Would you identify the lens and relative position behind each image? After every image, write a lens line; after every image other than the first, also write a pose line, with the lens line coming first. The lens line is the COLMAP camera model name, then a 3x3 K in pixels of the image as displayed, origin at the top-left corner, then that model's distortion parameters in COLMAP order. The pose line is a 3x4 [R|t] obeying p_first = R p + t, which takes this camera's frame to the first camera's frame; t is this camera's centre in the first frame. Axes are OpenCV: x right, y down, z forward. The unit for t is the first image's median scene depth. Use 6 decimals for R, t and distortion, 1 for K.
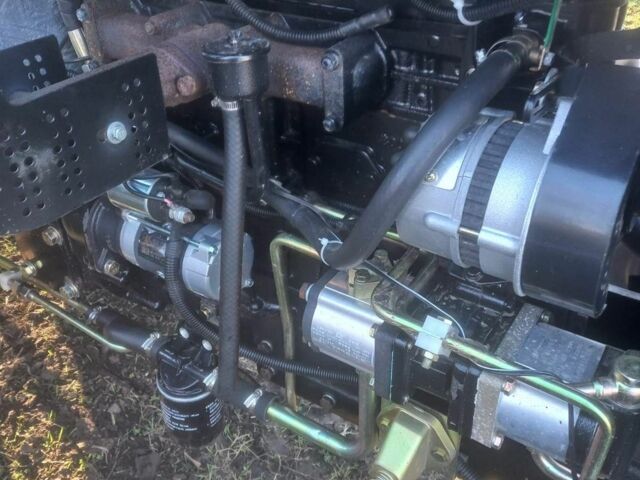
lens RADIAL K [[623.0, 0, 320.1], [0, 623.0, 229.3], [0, 0, 1]] dist [0.063599, -0.090305]
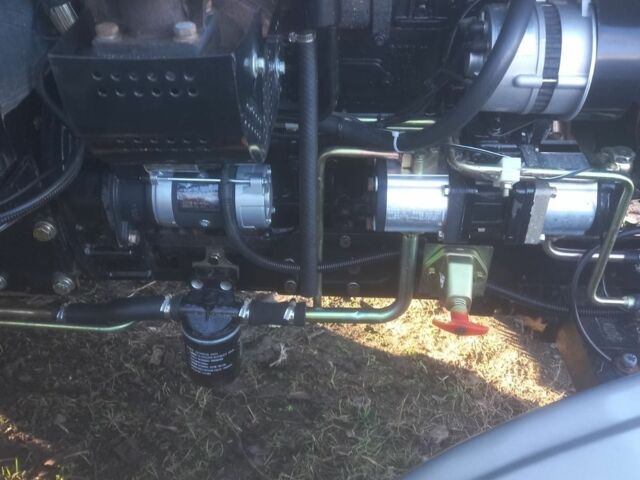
lens RADIAL K [[623.0, 0, 320.1], [0, 623.0, 229.3], [0, 0, 1]] dist [0.063599, -0.090305]
pose [[0.862100, -0.294965, 0.412042, -0.702362], [0.270326, 0.955462, 0.118387, 0.012769], [-0.428611, 0.009324, 0.903441, -0.070728]]
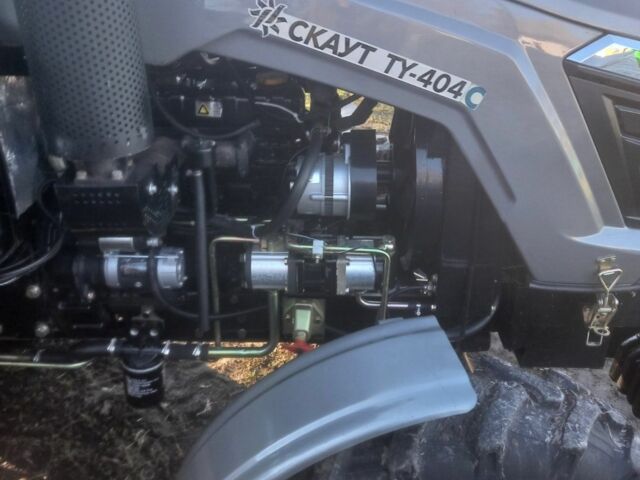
lens RADIAL K [[623.0, 0, 320.1], [0, 623.0, 229.3], [0, 0, 1]] dist [0.063599, -0.090305]
pose [[0.840786, -0.216082, 0.496375, -0.859141], [0.273090, 0.960971, -0.044245, 0.183464], [-0.467441, 0.172755, 0.866980, -0.948944]]
